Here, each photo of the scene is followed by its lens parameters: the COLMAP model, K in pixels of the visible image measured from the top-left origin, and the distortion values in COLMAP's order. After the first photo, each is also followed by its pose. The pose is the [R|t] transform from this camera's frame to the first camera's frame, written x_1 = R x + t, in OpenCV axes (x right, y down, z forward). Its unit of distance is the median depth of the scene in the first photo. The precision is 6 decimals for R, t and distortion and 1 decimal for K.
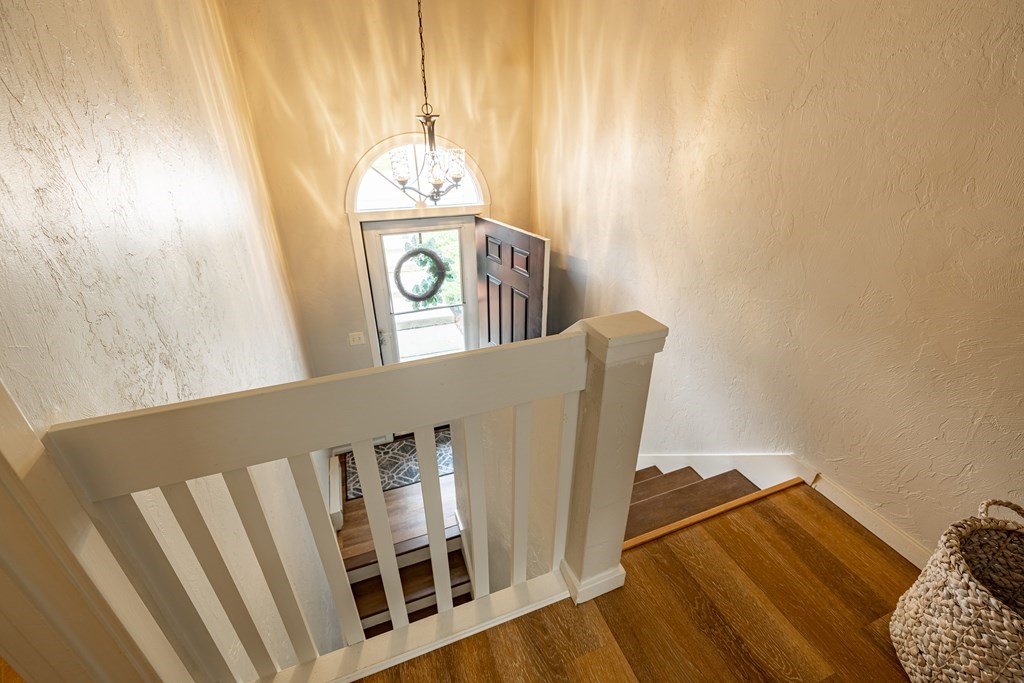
lens RADIAL K [[428.6, 0, 509.4], [0, 428.6, 338.7], [0, 0, 1]] dist [0.000805, -0.000034]
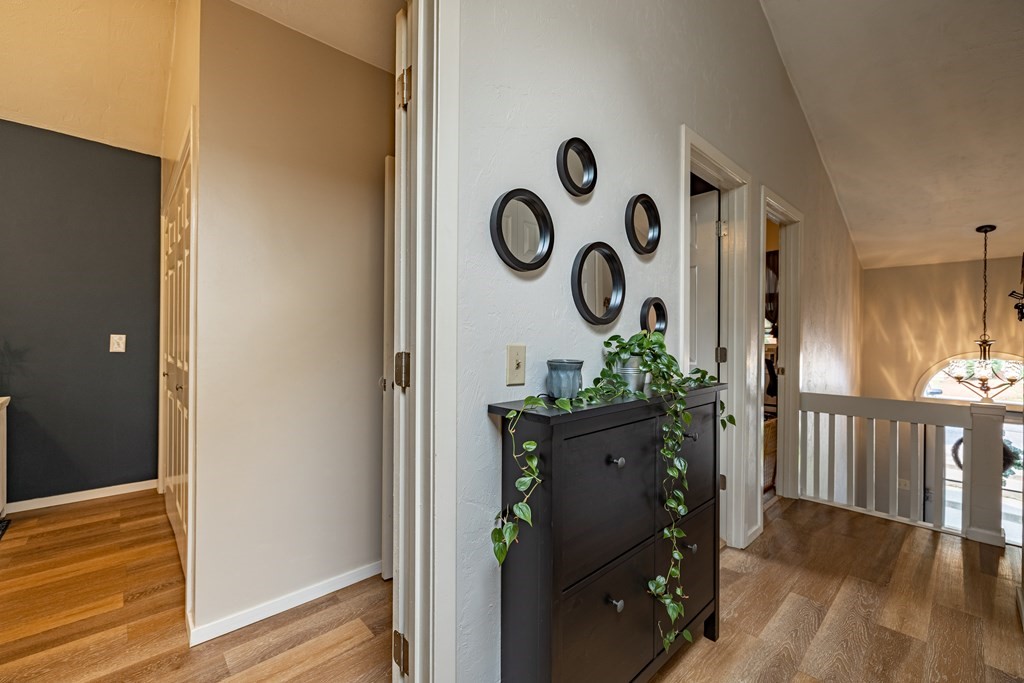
lens RADIAL K [[425.6, 0, 512.0], [0, 425.6, 341.5], [0, 0, 1]] dist [-0.002601, -0.000380]
pose [[0.376140, 0.006910, -0.926537, 0.549974], [-0.433148, 0.885291, -0.169240, 0.468310], [0.819086, 0.464986, 0.335986, -0.890055]]
